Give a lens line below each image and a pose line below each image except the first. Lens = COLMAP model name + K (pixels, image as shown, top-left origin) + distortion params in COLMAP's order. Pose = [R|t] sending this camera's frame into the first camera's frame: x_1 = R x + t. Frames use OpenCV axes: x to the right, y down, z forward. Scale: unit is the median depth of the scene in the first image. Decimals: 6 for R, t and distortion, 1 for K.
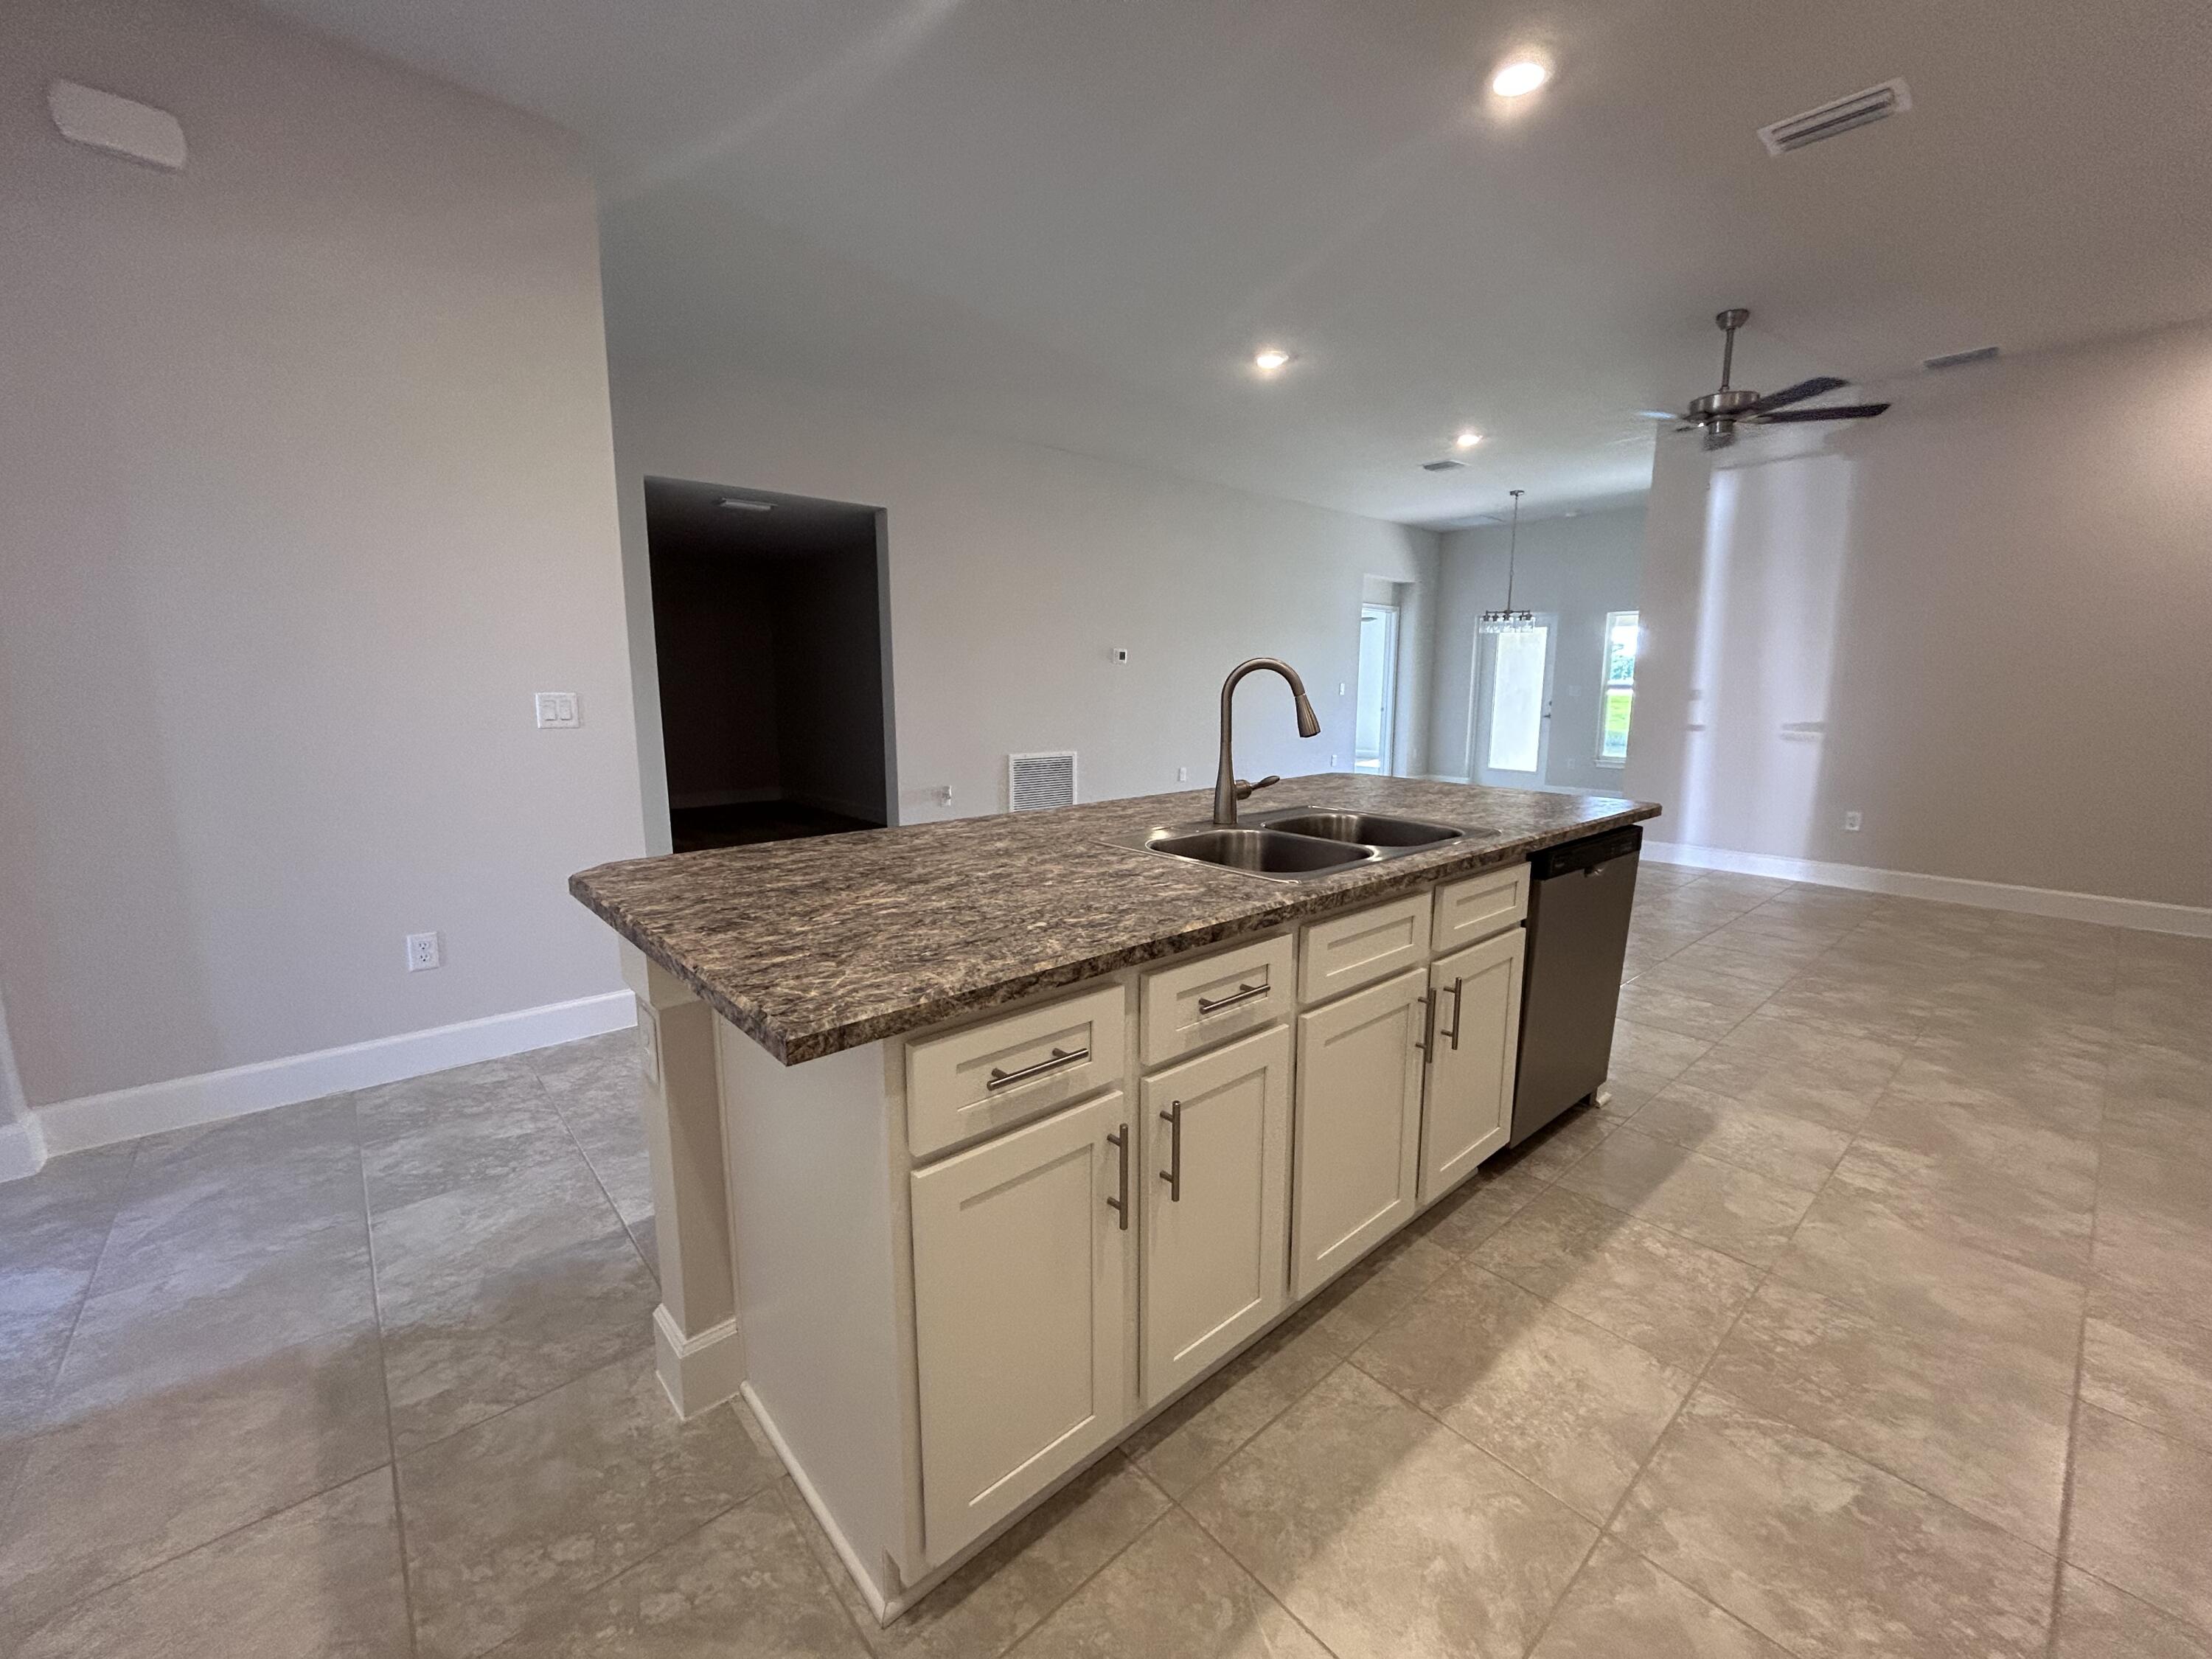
lens RADIAL K [[891.5, 0, 1096.2], [0, 891.5, 824.2], [0, 0, 1]] dist [0.001229, 0.000049]
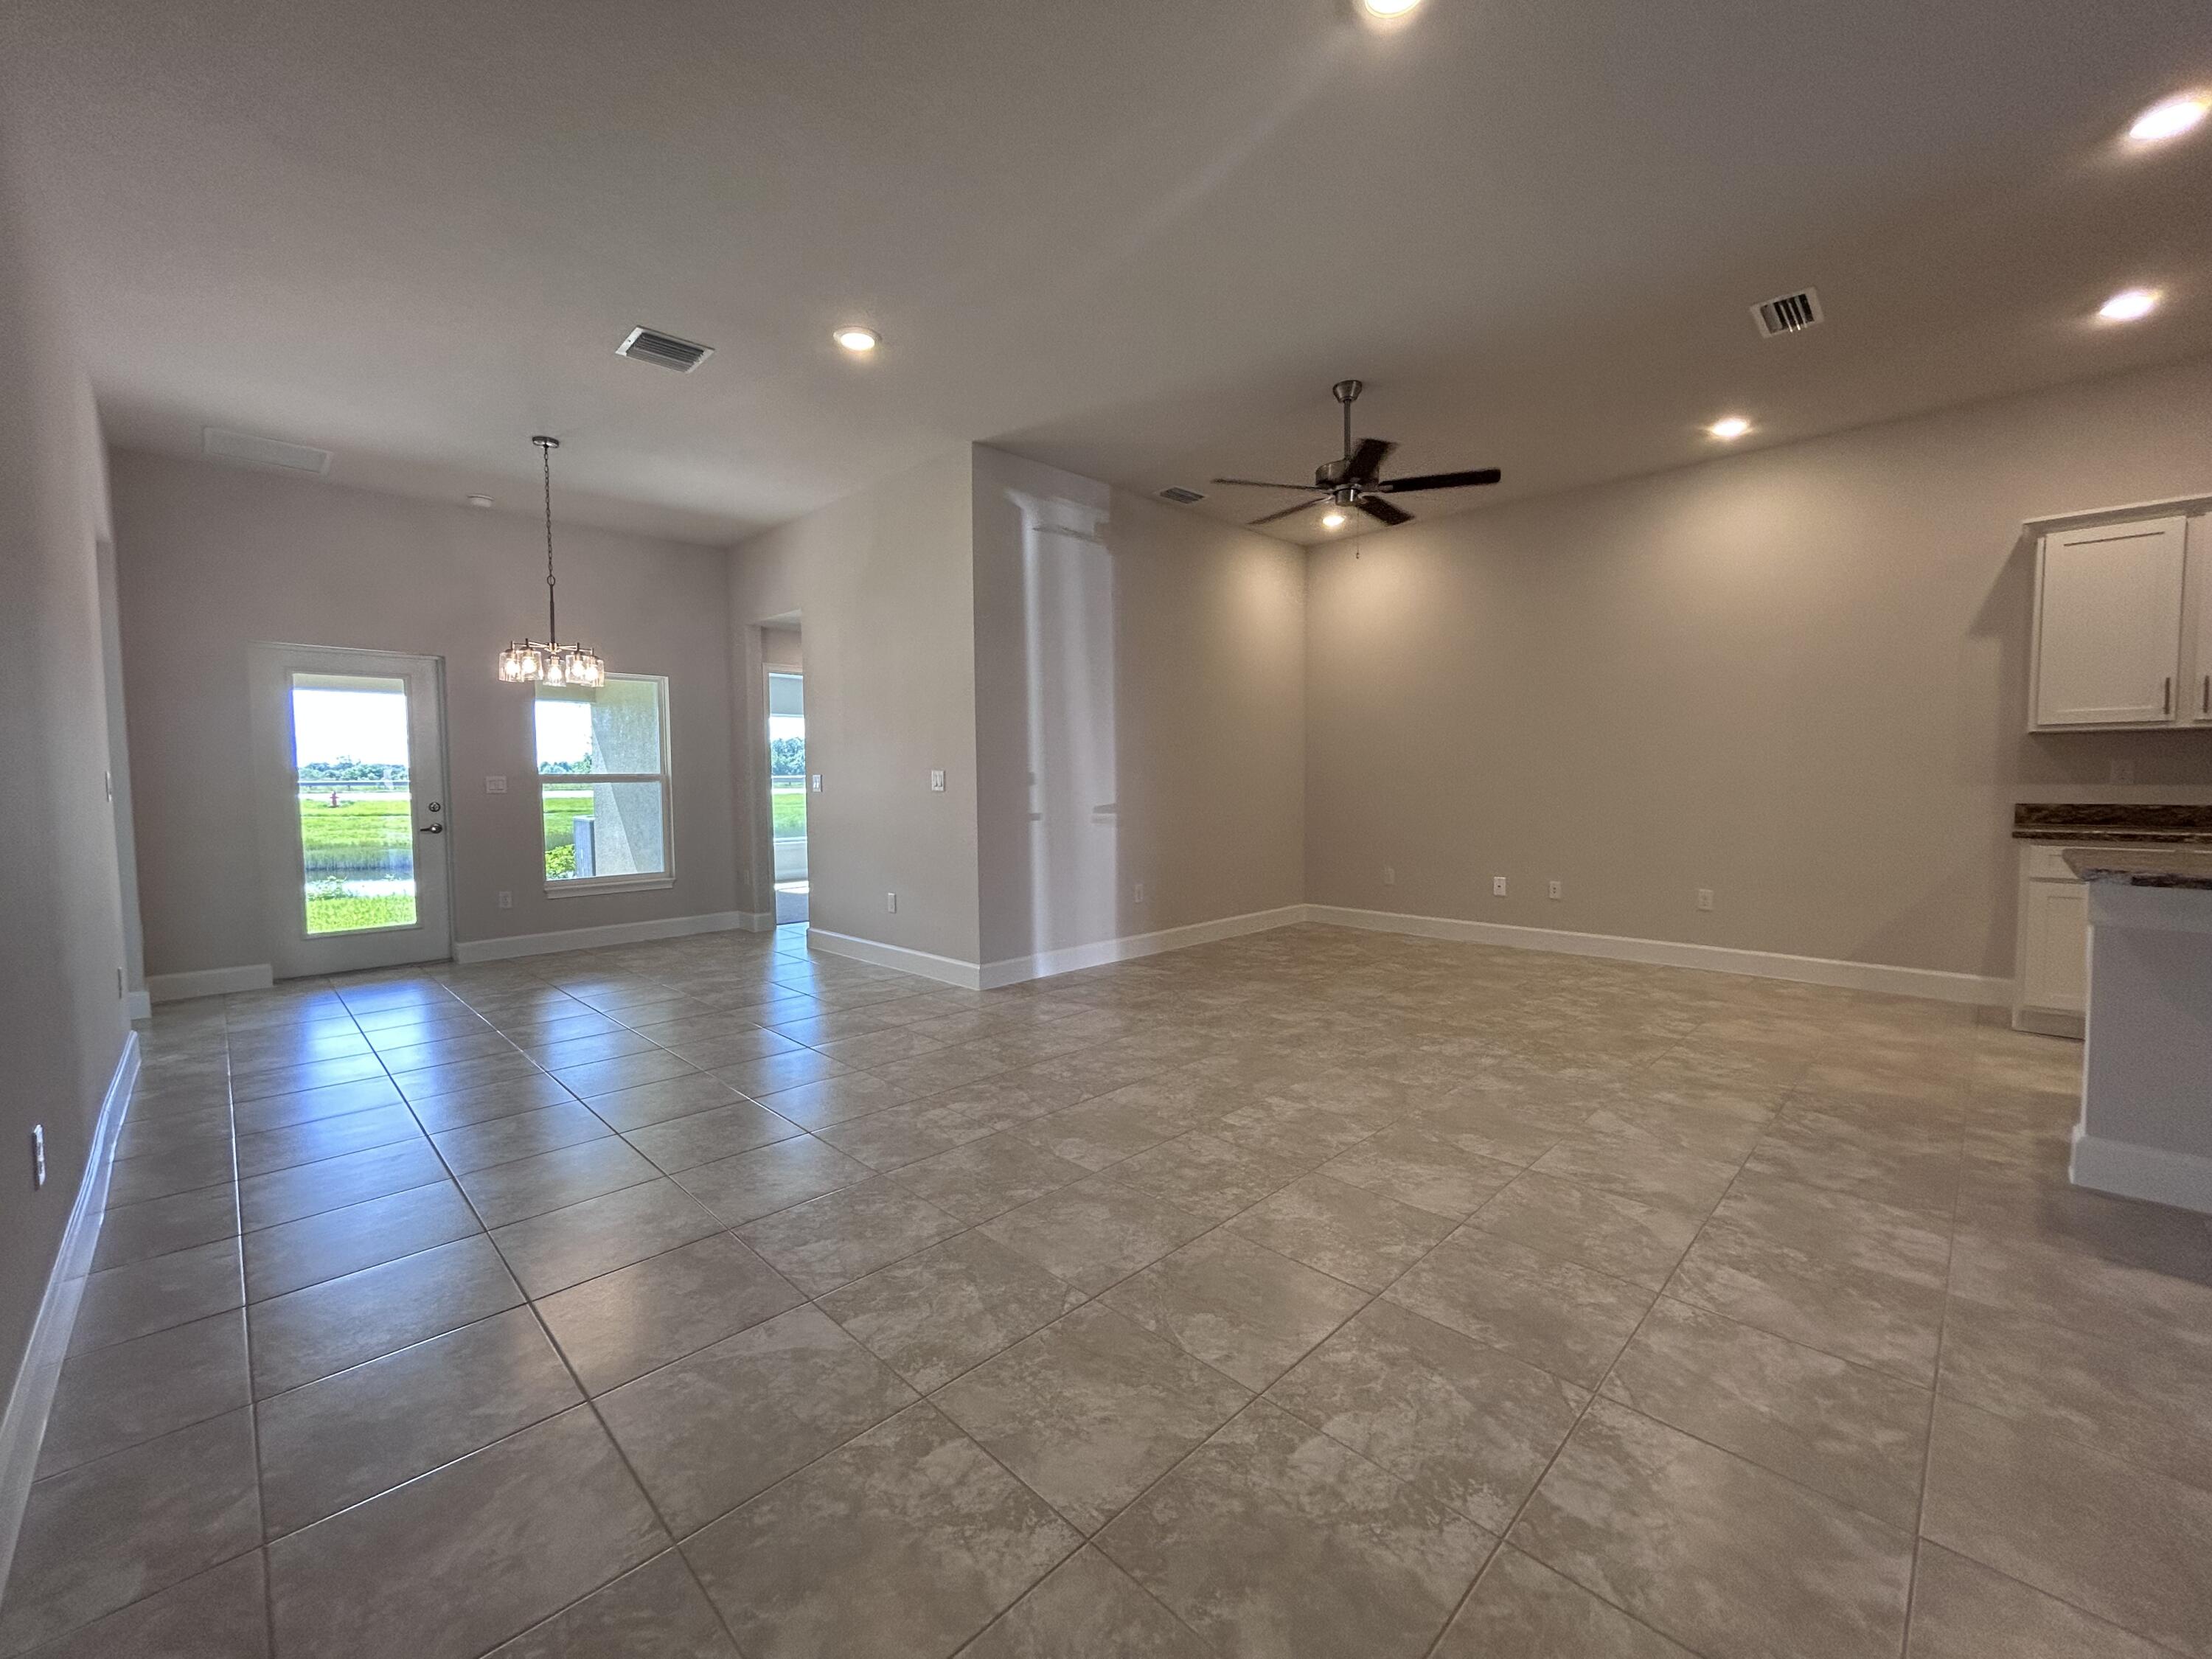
lens RADIAL K [[891.5, 0, 1096.2], [0, 891.5, 824.2], [0, 0, 1]] dist [0.001229, 0.000049]
pose [[-0.059671, -0.057119, 0.996583, -0.204033], [0.171928, 0.982854, 0.066627, -0.161042], [-0.983301, 0.175316, -0.048827, 1.067116]]
